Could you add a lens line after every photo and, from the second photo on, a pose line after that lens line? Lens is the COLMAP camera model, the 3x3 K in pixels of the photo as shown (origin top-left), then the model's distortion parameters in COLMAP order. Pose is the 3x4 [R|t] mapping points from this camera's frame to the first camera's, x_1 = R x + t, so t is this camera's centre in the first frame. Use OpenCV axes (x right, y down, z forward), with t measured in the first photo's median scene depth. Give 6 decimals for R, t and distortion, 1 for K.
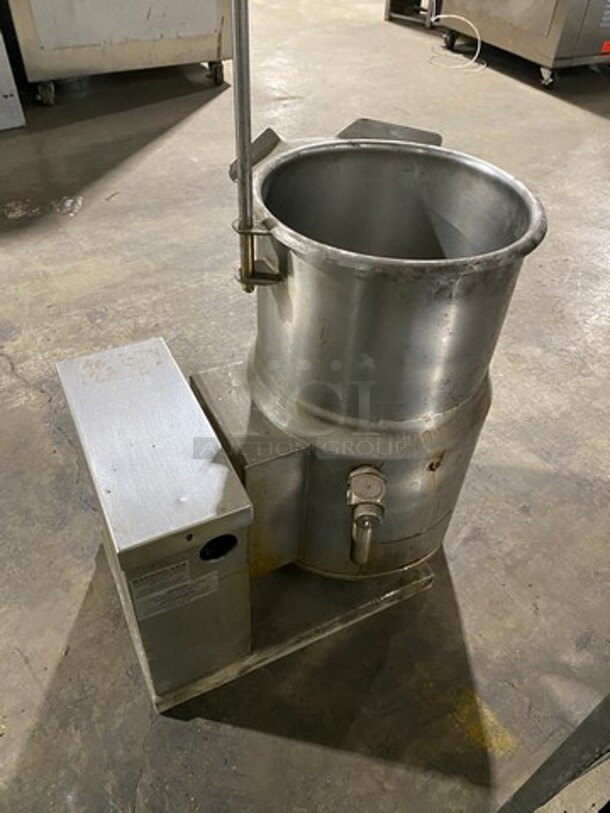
lens RADIAL K [[614.0, 0, 299.1], [0, 614.0, 413.3], [0, 0, 1]] dist [0.001991, 0.003152]
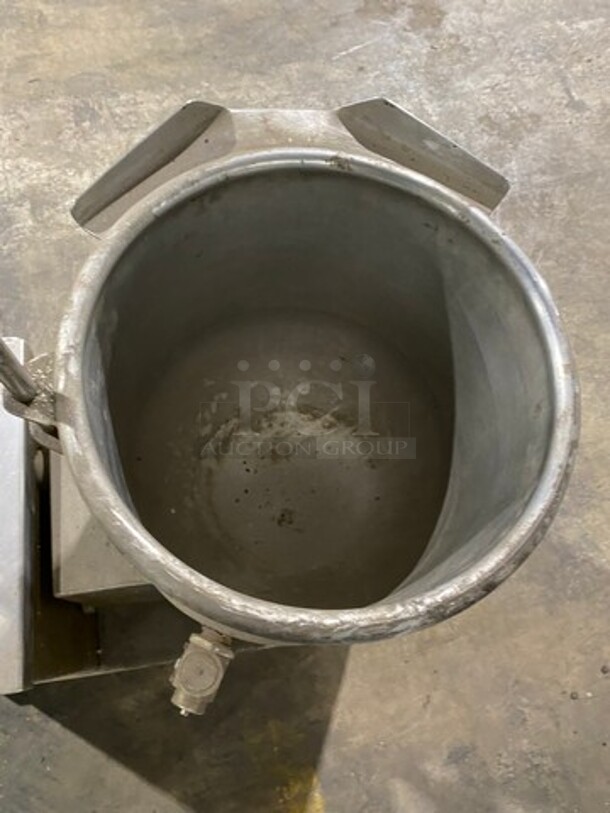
lens RADIAL K [[614.0, 0, 301.7], [0, 614.0, 406.5], [0, 0, 1]] dist [0.001991, 0.003152]
pose [[0.947953, 0.313858, -0.053657, 0.130480], [-0.260255, 0.860821, 0.437326, -0.404197], [0.183447, -0.400600, 0.897701, 0.347762]]
